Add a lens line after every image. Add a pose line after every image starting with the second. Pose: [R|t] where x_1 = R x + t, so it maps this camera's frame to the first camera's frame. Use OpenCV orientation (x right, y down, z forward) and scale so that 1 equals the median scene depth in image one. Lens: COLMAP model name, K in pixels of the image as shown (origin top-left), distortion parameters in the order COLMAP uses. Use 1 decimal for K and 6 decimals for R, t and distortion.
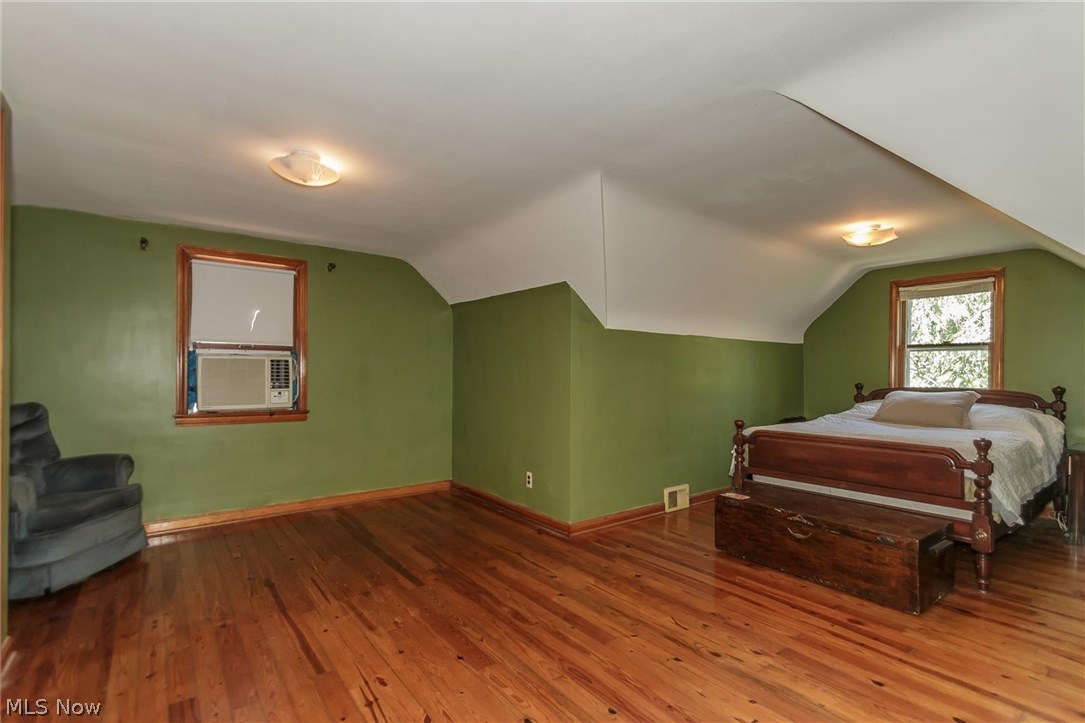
lens RADIAL K [[567.9, 0, 542.5], [0, 567.9, 361.5], [0, 0, 1]] dist [0.002221, -0.000328]
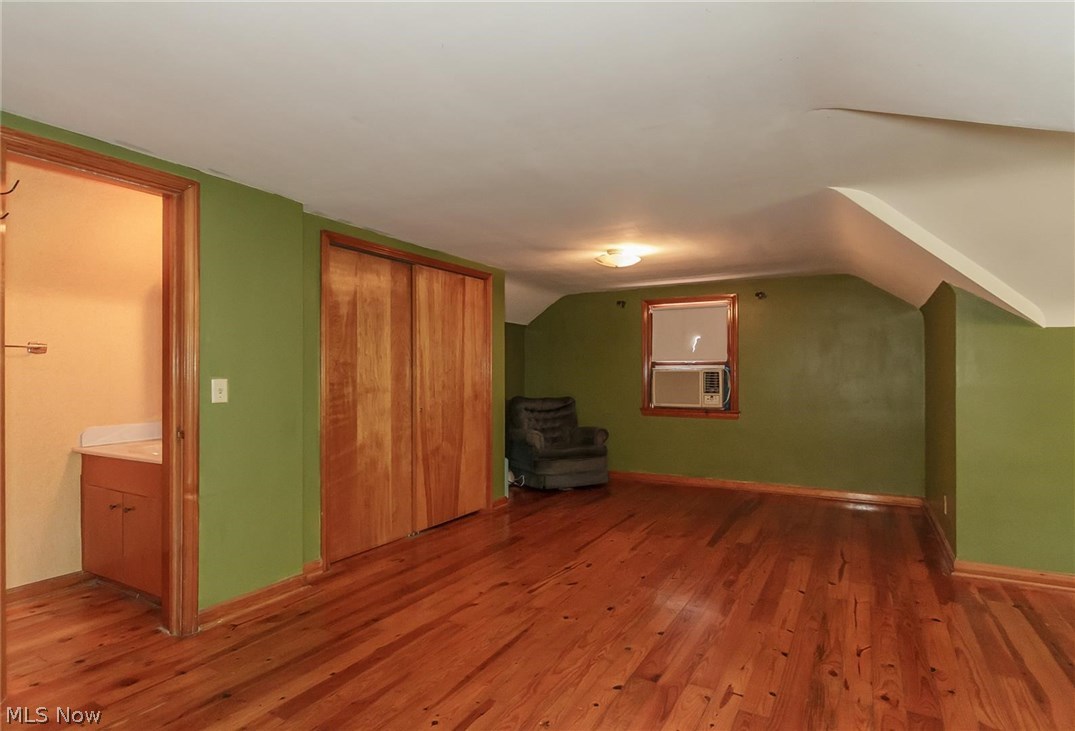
lens RADIAL K [[550.7, 0, 537.5], [0, 550.7, 365.5], [0, 0, 1]] dist [-0.000644, -0.000699]
pose [[0.431028, -0.011510, -0.902265, 0.745400], [0.018874, 0.999815, -0.003738, -0.029297], [0.902141, -0.015418, 0.431165, 0.087535]]
